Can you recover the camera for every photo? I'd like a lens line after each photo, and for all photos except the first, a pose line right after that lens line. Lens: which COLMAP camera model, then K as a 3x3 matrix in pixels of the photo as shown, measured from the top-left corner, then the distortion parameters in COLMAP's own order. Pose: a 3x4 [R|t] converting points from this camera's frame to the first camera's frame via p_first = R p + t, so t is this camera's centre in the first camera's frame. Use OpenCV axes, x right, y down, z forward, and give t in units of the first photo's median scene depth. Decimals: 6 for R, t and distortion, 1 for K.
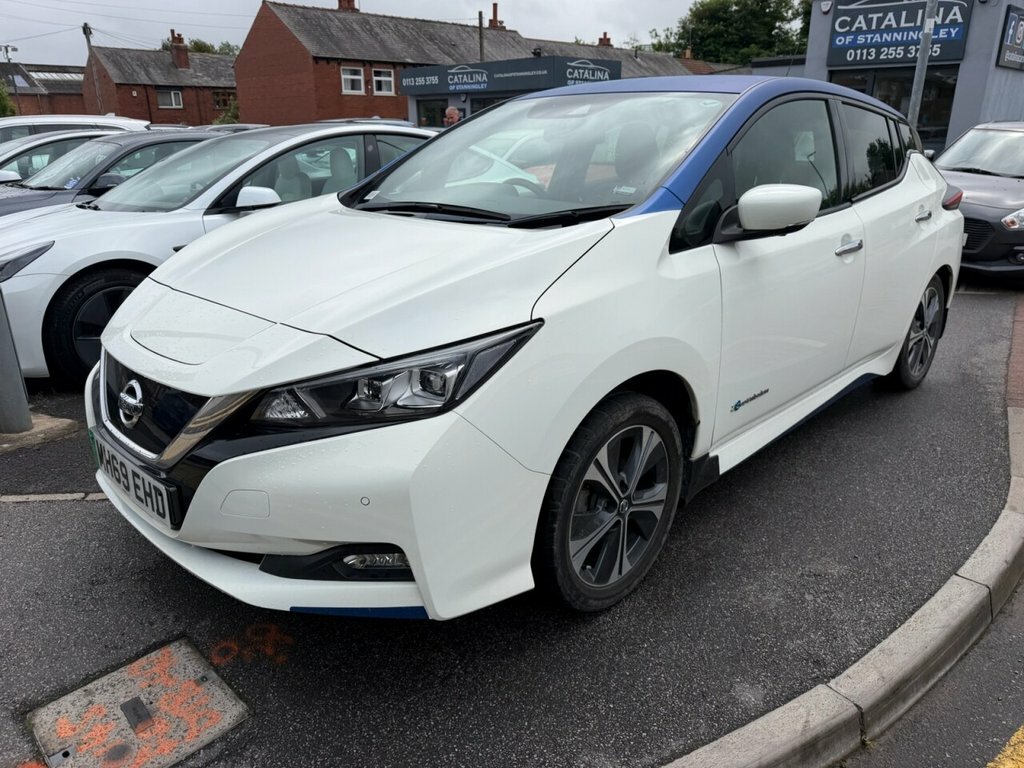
lens RADIAL K [[729.7, 0, 512.0], [0, 729.7, 384.0], [0, 0, 1]] dist [-0.005437, -0.002750]
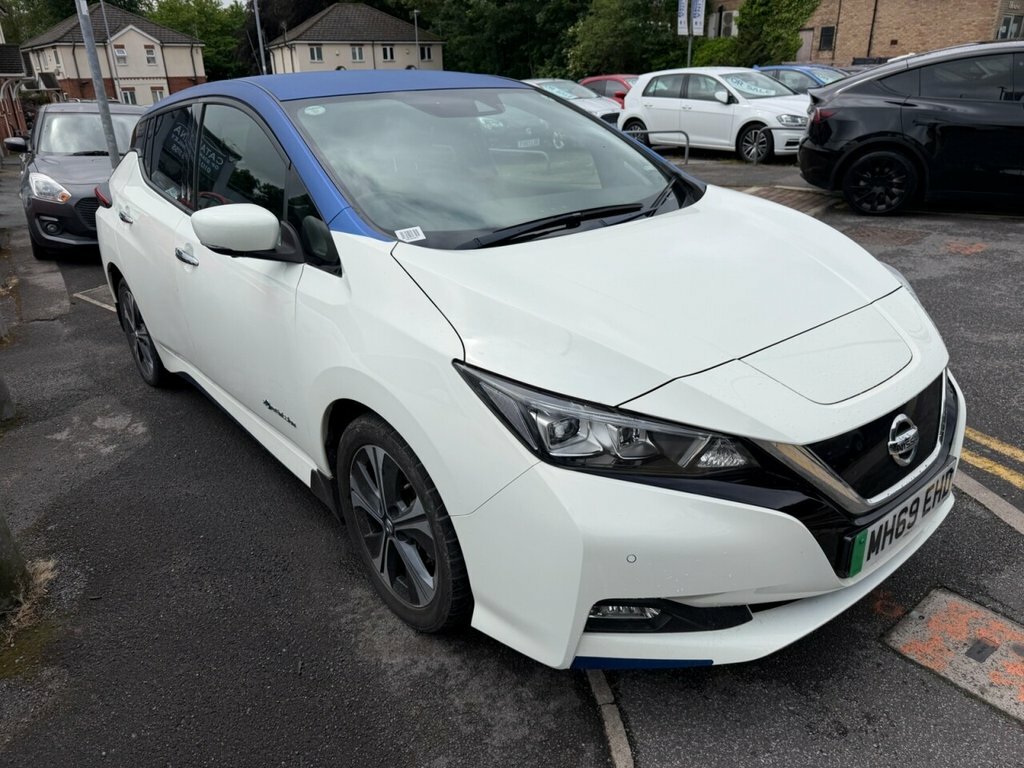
lens RADIAL K [[729.7, 0, 512.0], [0, 729.7, 384.0], [0, 0, 1]] dist [-0.005437, -0.002750]
pose [[0.109232, -0.355505, 0.928270, -0.178165], [0.367765, 0.882045, 0.294526, -0.060981], [-0.923481, 0.309213, 0.227089, 0.153465]]
